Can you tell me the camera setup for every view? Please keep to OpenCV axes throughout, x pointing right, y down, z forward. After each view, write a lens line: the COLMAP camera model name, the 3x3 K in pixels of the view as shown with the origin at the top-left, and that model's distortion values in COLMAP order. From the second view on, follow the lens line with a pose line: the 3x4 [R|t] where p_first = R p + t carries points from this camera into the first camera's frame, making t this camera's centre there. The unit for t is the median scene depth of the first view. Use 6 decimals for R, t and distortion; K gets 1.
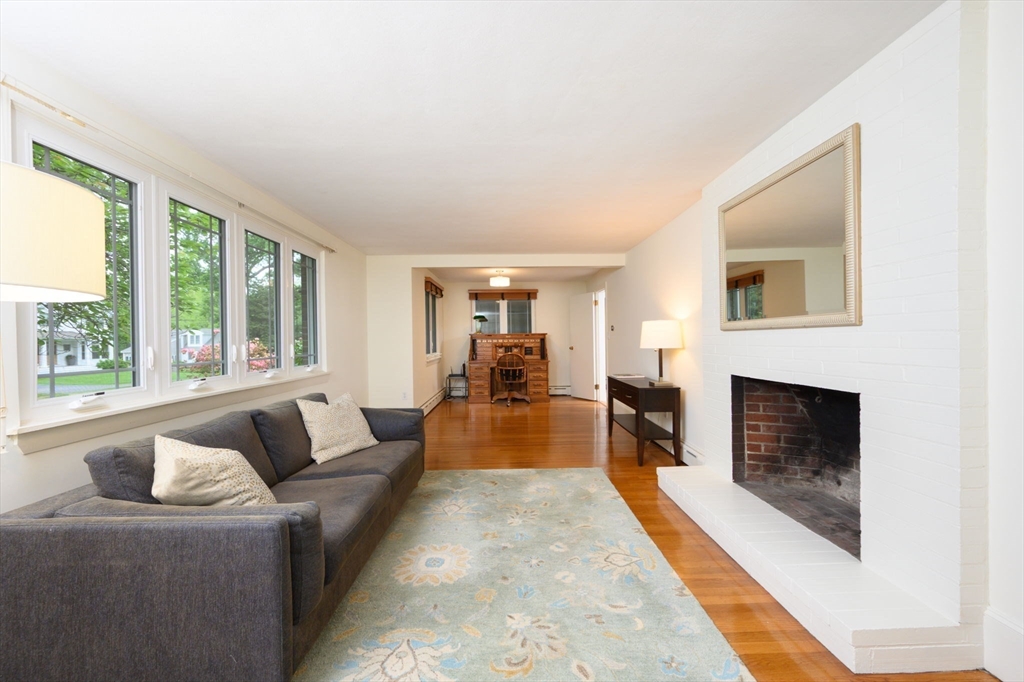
lens RADIAL K [[493.0, 0, 517.0], [0, 493.0, 340.0], [0, 0, 1]] dist [-0.001098, 0.001256]
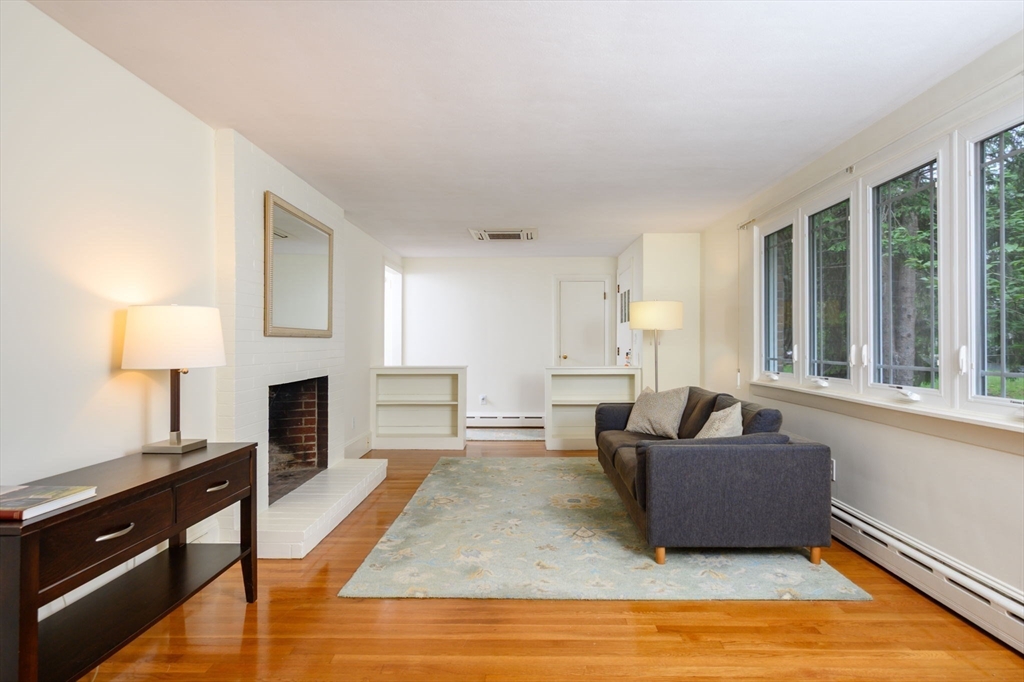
lens RADIAL K [[493.0, 0, 513.1], [0, 493.0, 340.0], [0, 0, 1]] dist [-0.001098, 0.001256]
pose [[-0.998901, 0.015635, 0.044194, -0.026270], [0.015562, 0.999877, -0.001979, -0.002157], [-0.044220, -0.001289, -0.999021, 1.020587]]
